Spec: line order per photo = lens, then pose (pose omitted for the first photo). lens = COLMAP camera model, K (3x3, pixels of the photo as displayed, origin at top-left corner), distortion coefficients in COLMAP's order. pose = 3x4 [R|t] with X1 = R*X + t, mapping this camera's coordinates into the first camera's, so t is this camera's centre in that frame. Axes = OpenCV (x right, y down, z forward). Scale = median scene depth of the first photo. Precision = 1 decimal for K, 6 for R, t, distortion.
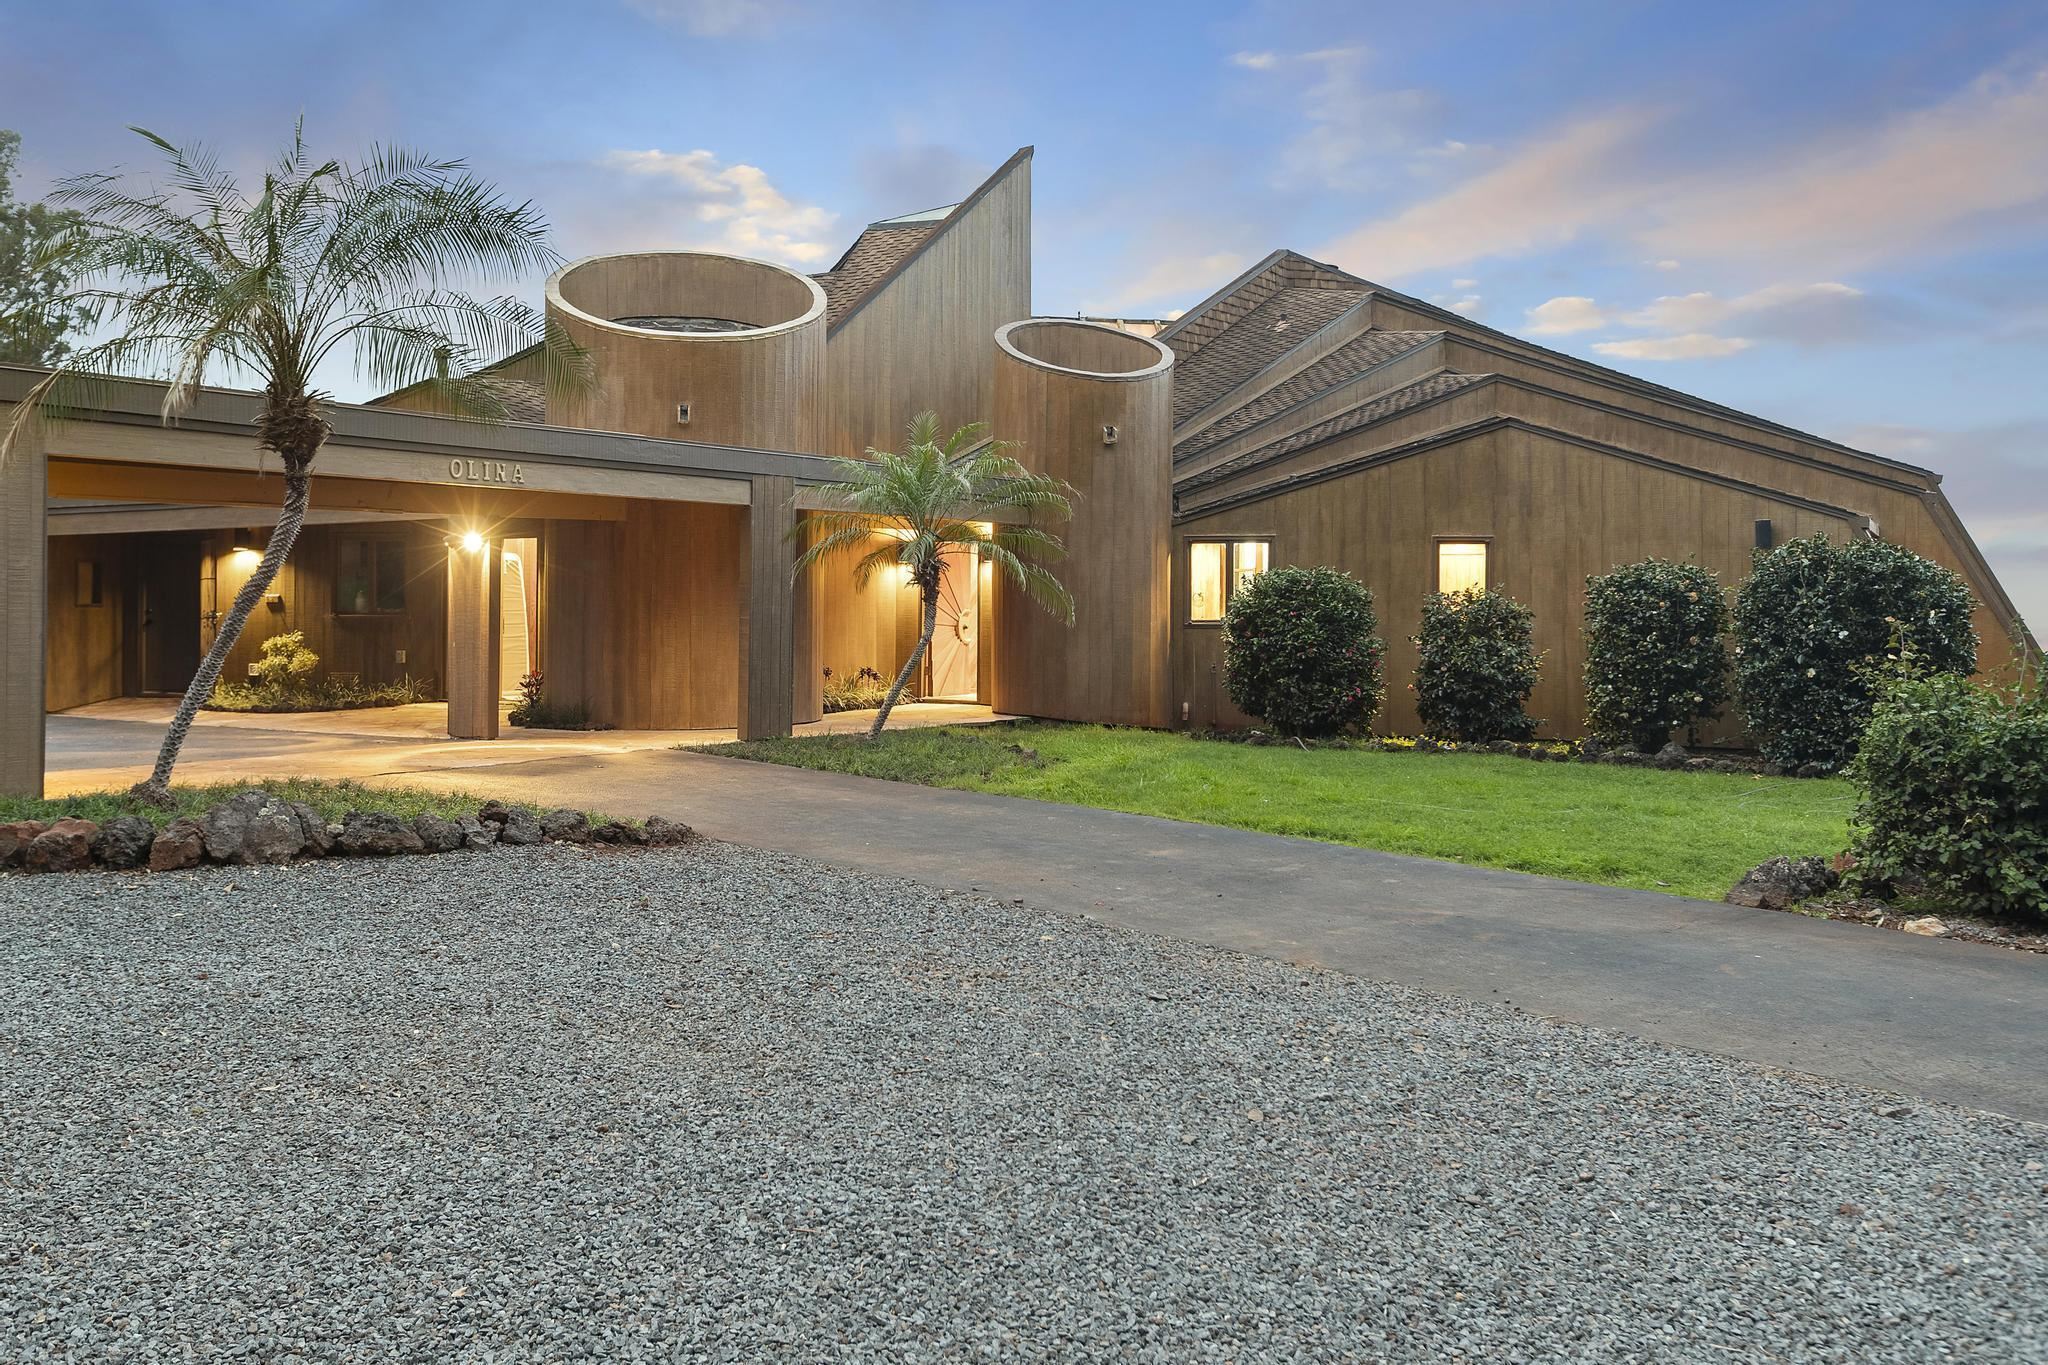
lens RADIAL K [[1659.3, 0, 1024.0], [0, 1659.3, 682.5], [0, 0, 1]] dist [0.003877, 0.000527]
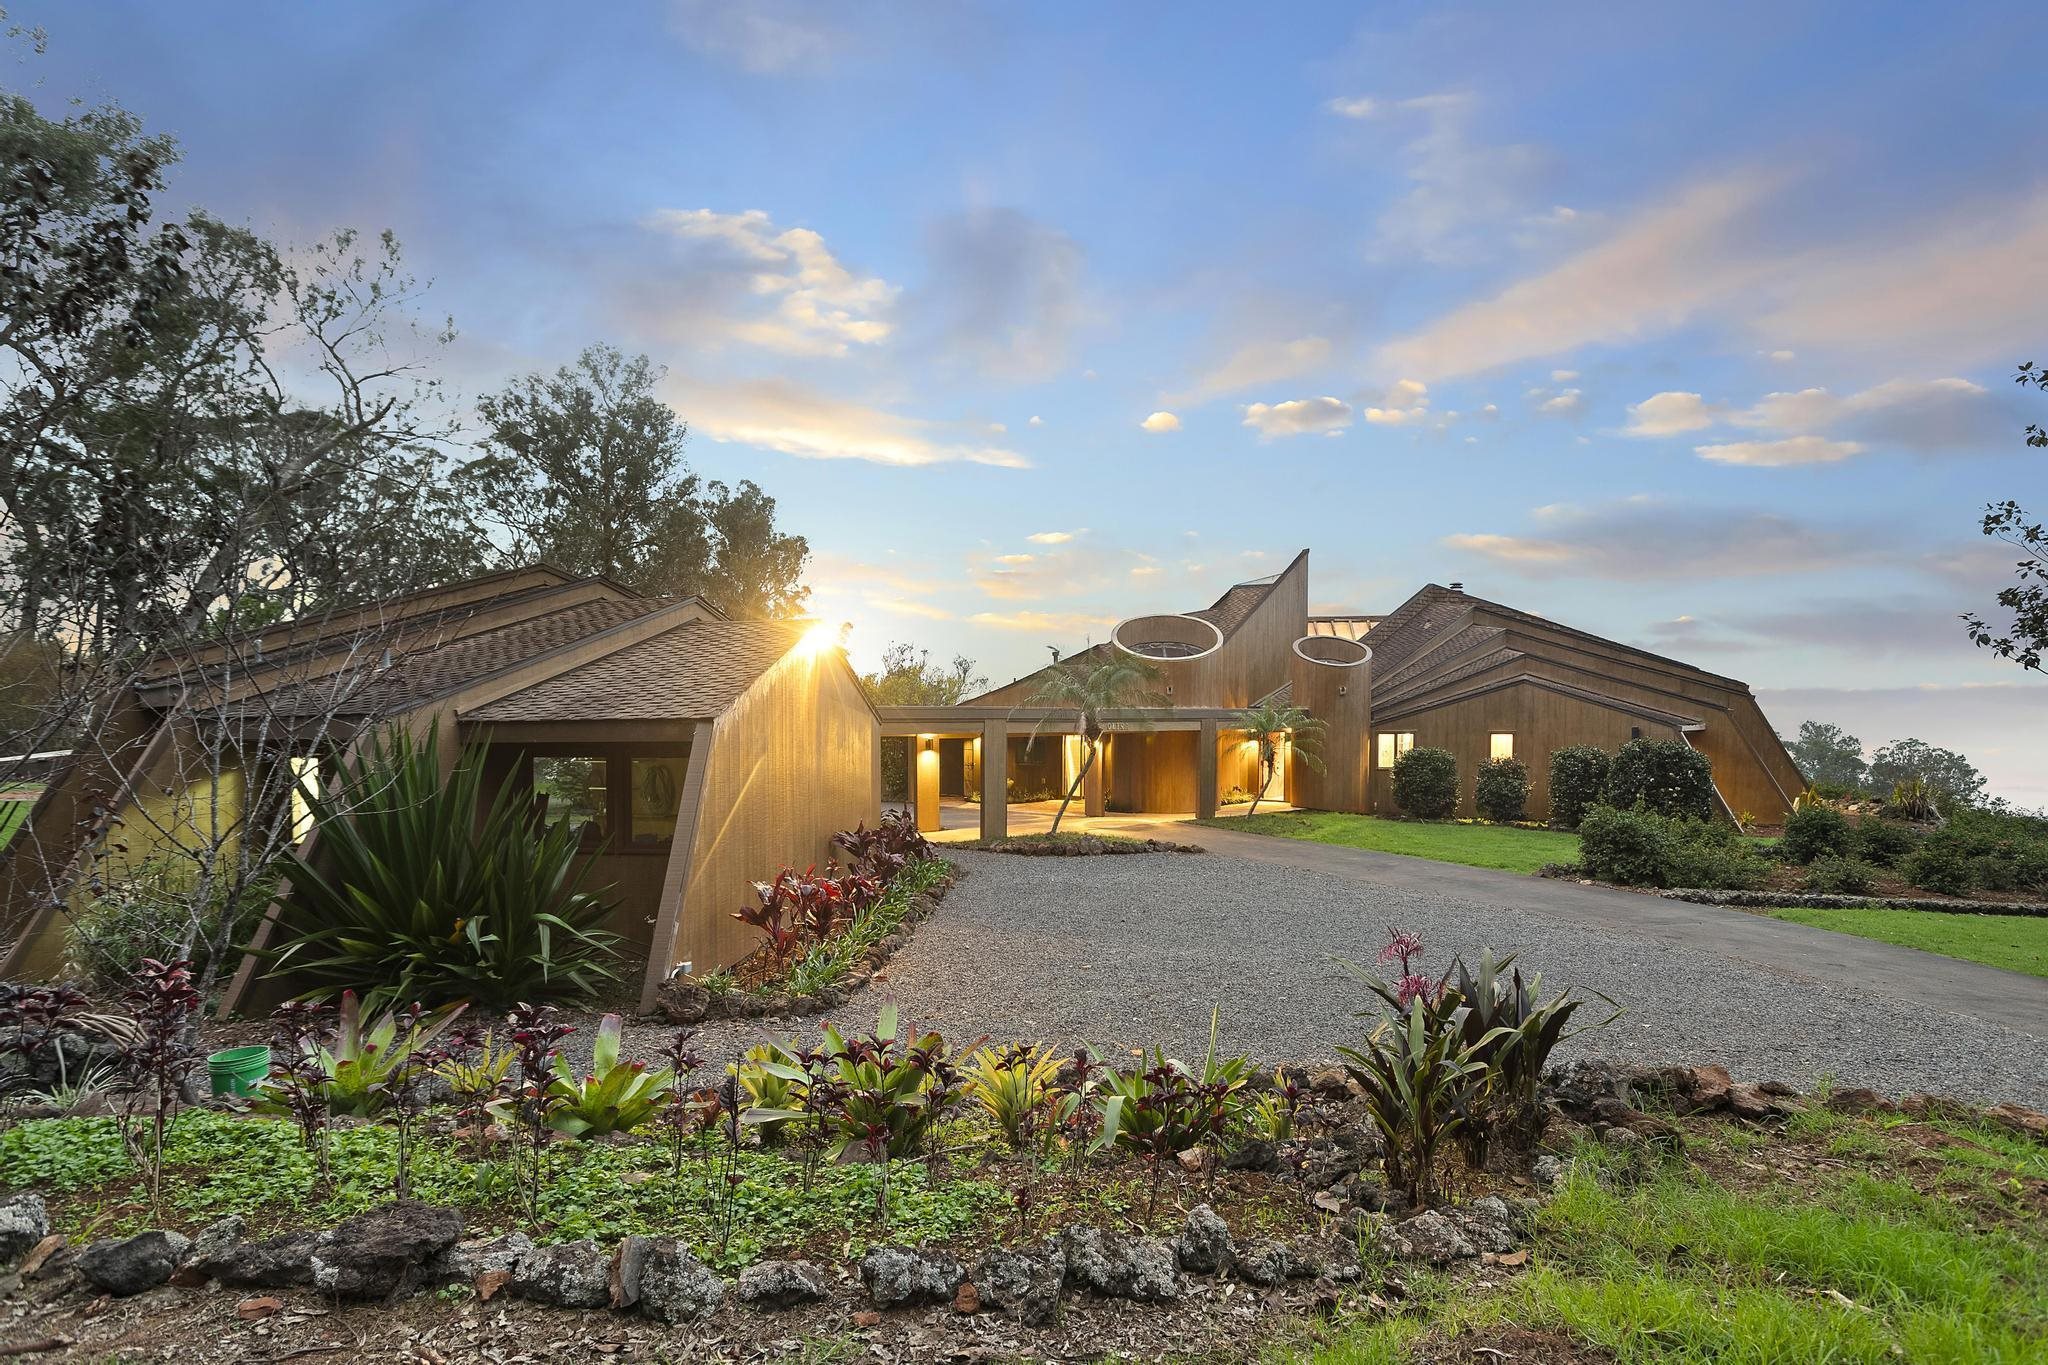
lens RADIAL K [[1104.5, 0, 1027.6], [0, 1104.5, 797.7], [0, 0, 1]] dist [-0.000139, -0.000001]
pose [[0.972313, 0.006094, -0.233601, -0.017544], [0.000458, 0.999608, 0.027984, -0.041841], [0.233680, -0.027316, 0.971930, -0.686951]]
